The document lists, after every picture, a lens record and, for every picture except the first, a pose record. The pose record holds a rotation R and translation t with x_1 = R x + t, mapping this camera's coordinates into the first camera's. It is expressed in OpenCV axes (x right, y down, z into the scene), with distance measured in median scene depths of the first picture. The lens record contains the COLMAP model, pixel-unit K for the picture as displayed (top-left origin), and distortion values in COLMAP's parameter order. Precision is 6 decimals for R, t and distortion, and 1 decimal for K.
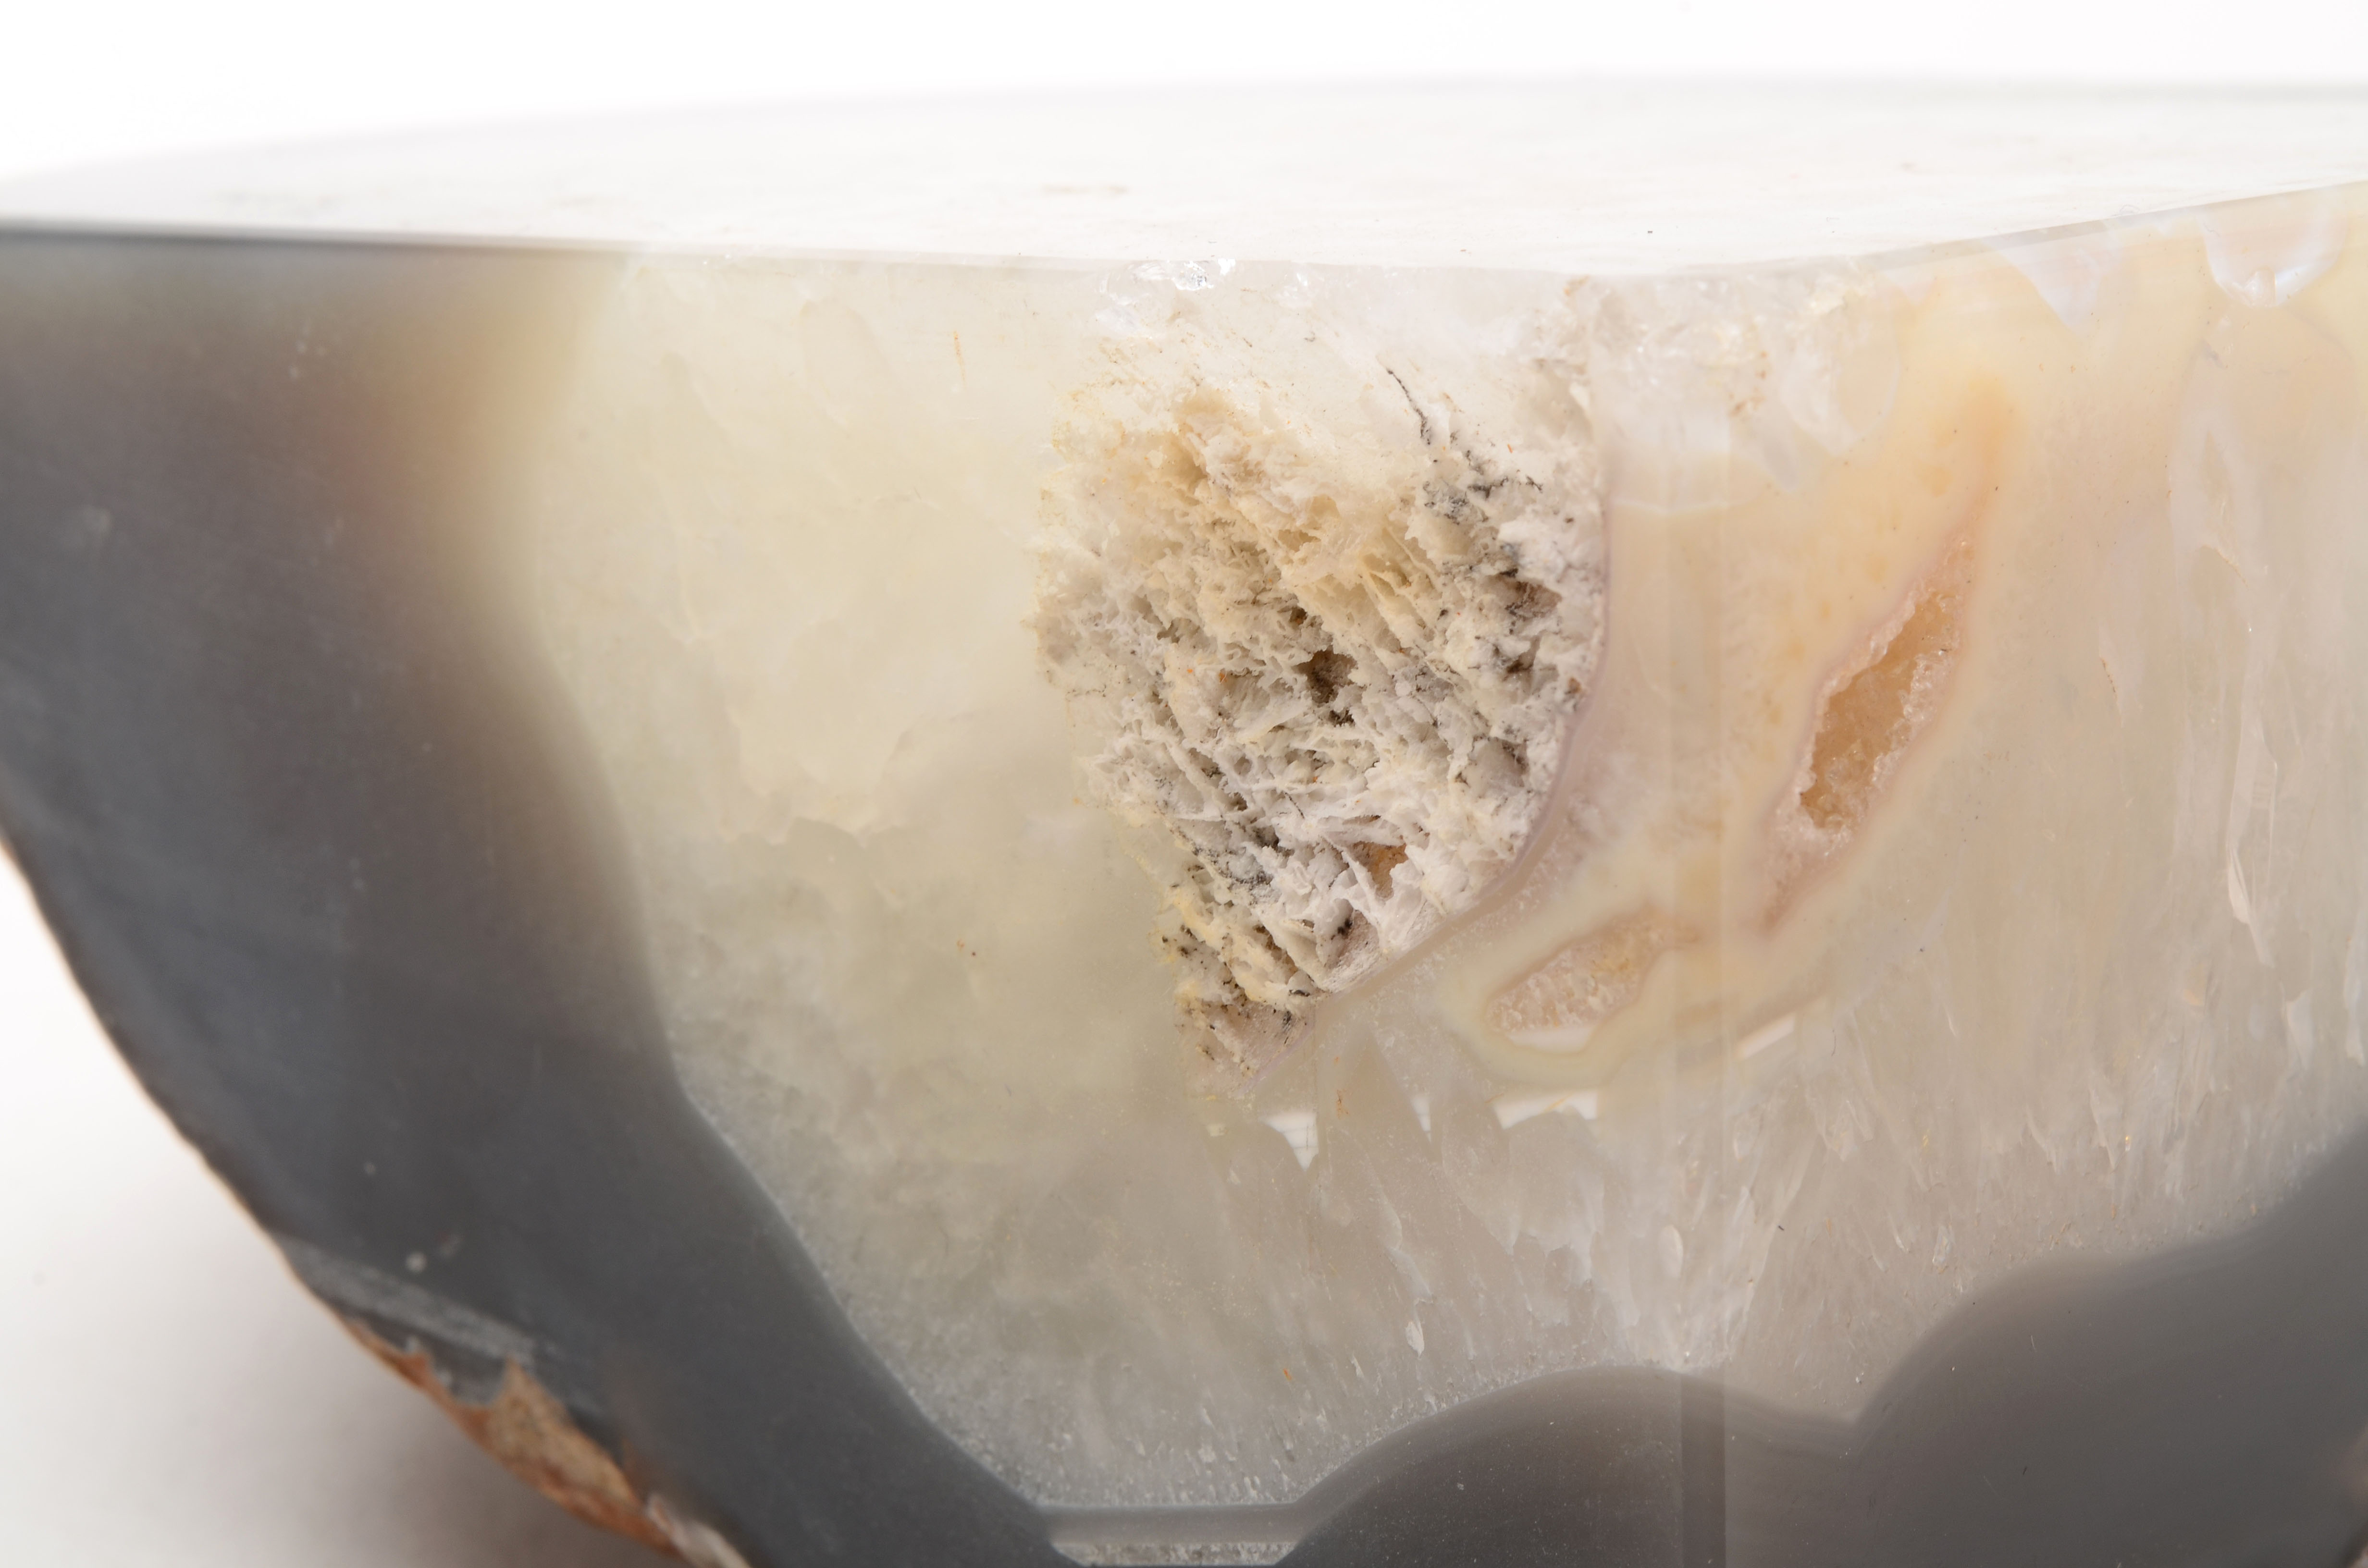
lens RADIAL K [[4365.1, 0, 1195.2], [0, 4365.1, 777.6], [0, 0, 1]] dist [0.054855, 0.000000]
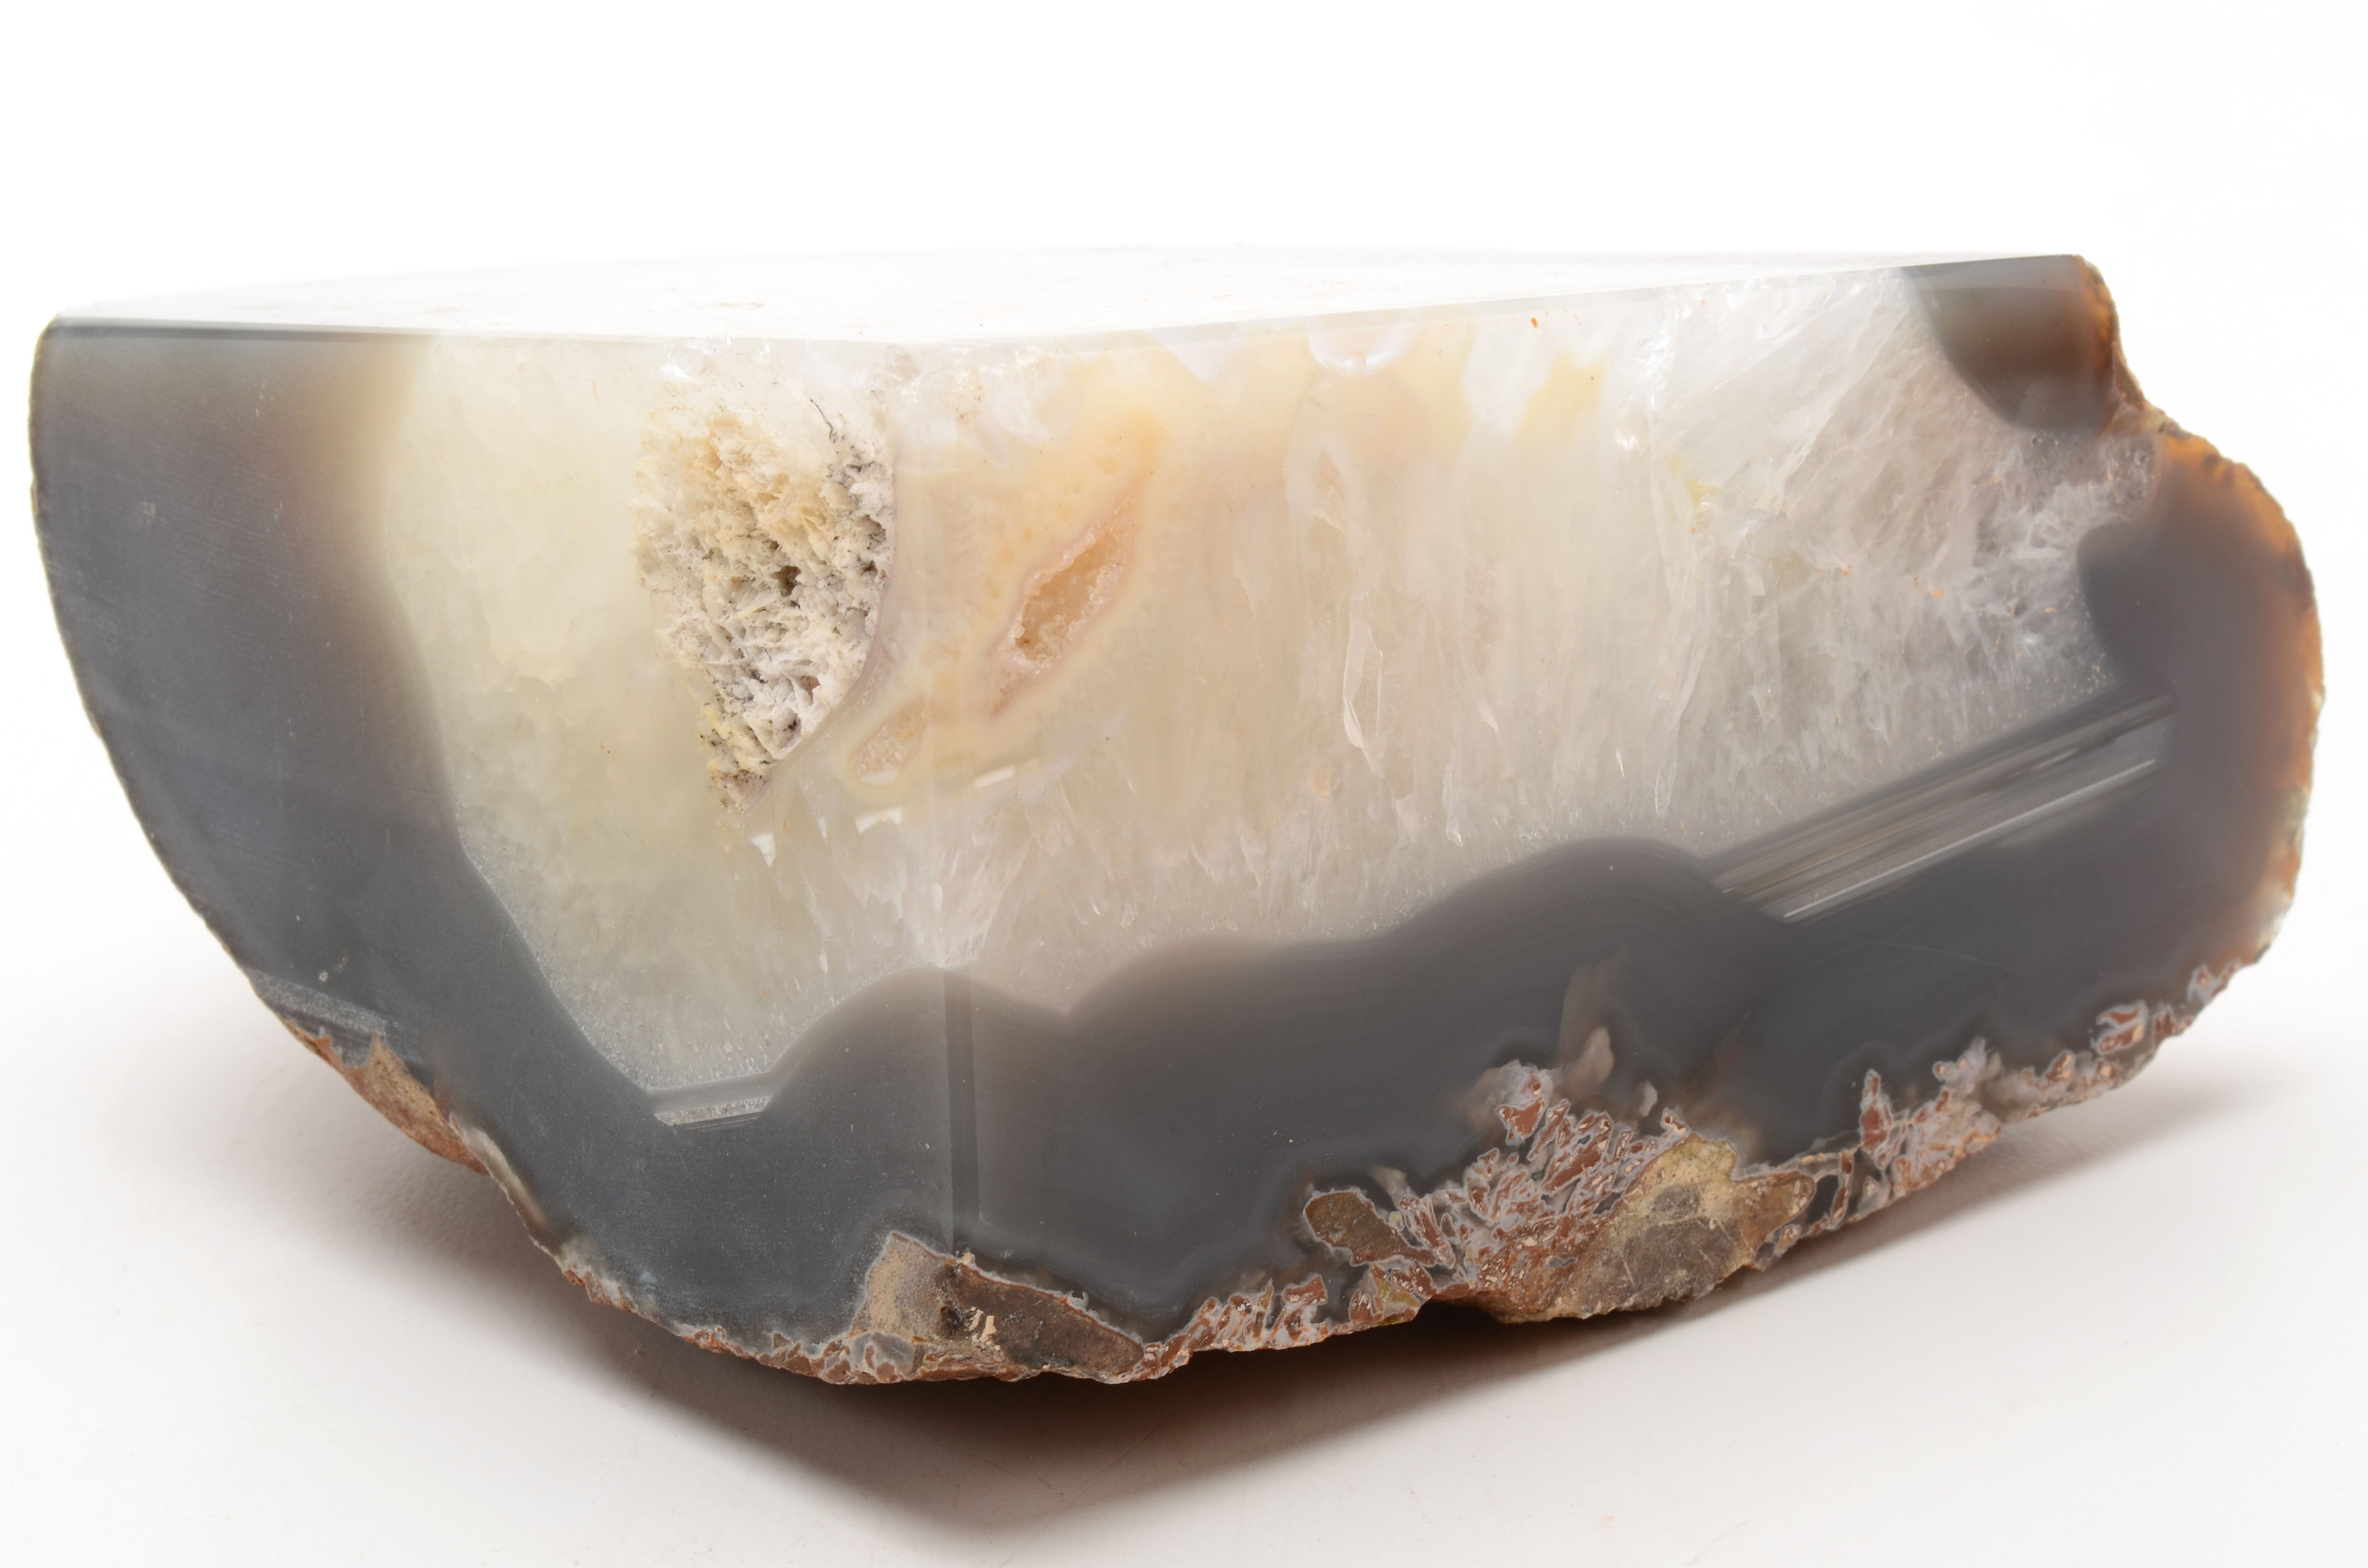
lens RADIAL K [[4365.0, 0, 1173.9], [0, 4365.0, 788.8], [0, 0, 1]] dist [0.054855, 0.000000]
pose [[0.996098, 0.022162, -0.085431, 0.316256], [-0.025636, 0.998880, -0.039778, 0.118317], [0.084454, 0.041813, 0.995550, -0.665365]]
